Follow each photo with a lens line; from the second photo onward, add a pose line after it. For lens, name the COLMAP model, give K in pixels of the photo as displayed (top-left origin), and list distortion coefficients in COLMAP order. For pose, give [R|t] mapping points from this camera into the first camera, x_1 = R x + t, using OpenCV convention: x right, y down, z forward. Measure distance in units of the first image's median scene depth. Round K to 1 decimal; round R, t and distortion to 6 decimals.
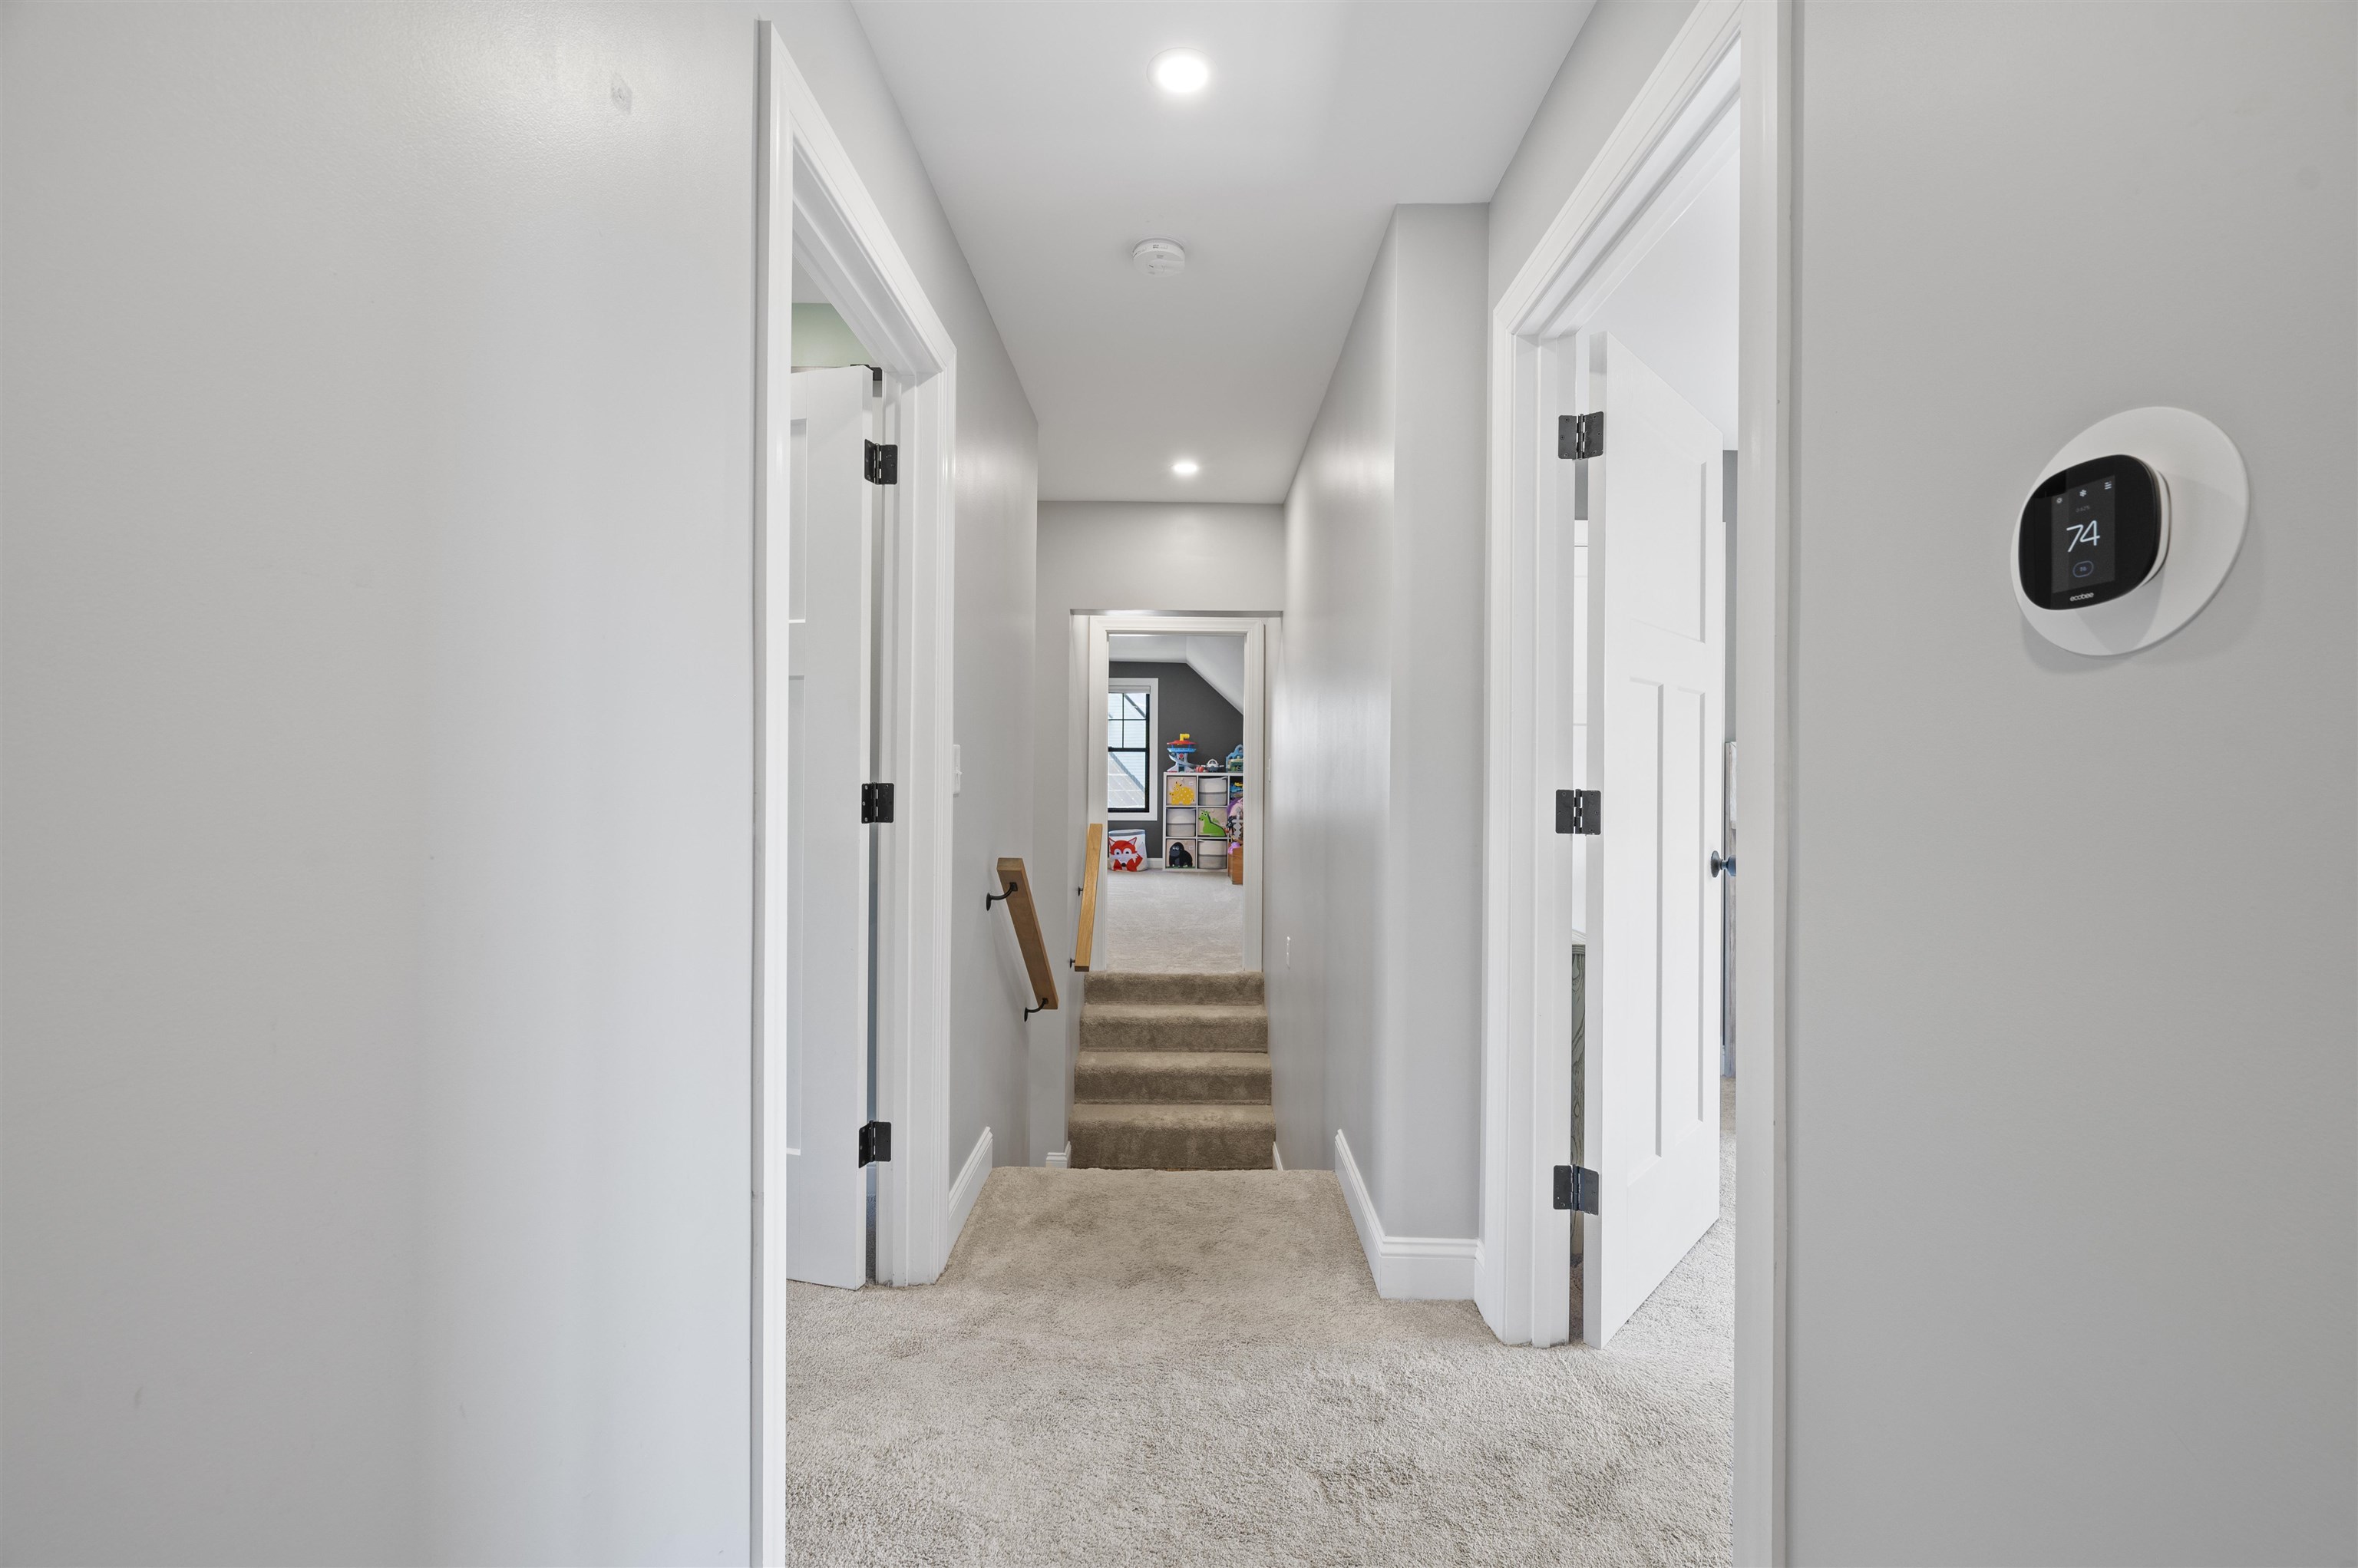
lens RADIAL K [[989.8, 0, 1178.6], [0, 989.8, 777.9], [0, 0, 1]] dist [-0.001218, 0.000073]
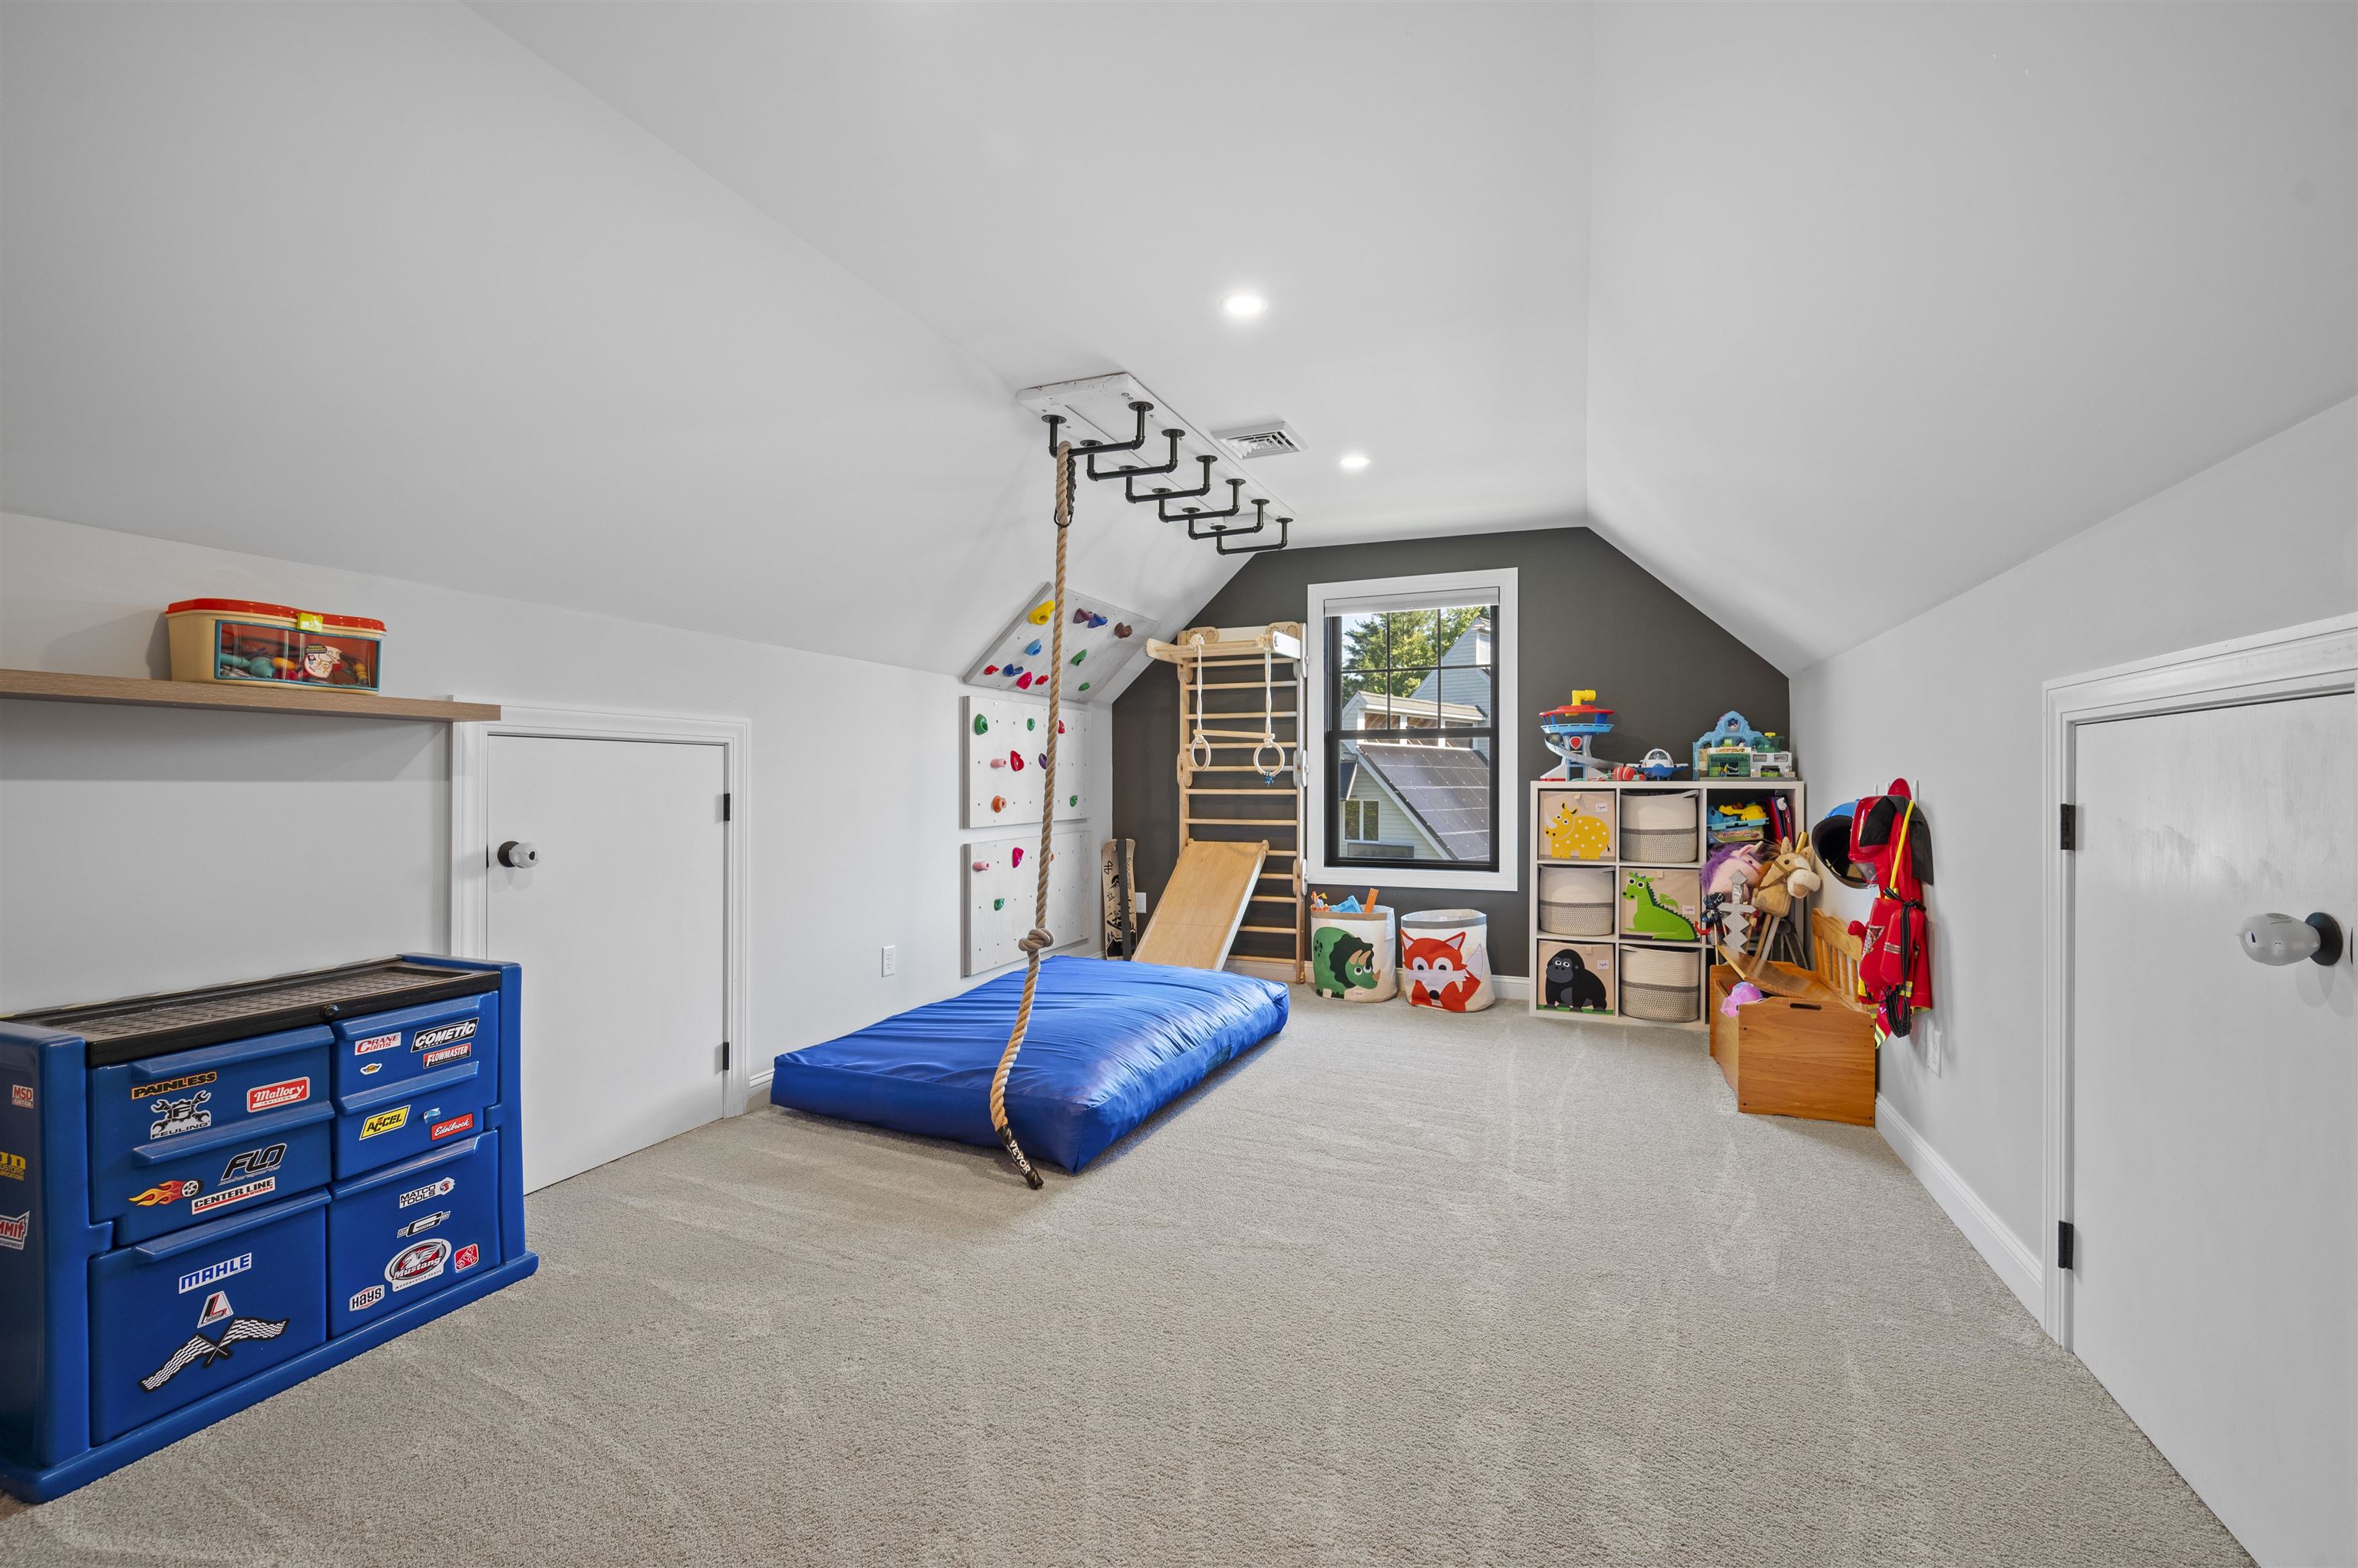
lens RADIAL K [[989.8, 0, 1180.5], [0, 989.8, 783.9], [0, 0, 1]] dist [-0.001218, 0.000073]
pose [[0.932046, -0.004742, -0.362308, -0.001412], [0.005392, 0.999985, 0.000782, -0.005552], [0.362299, -0.002683, 0.932058, 0.549974]]
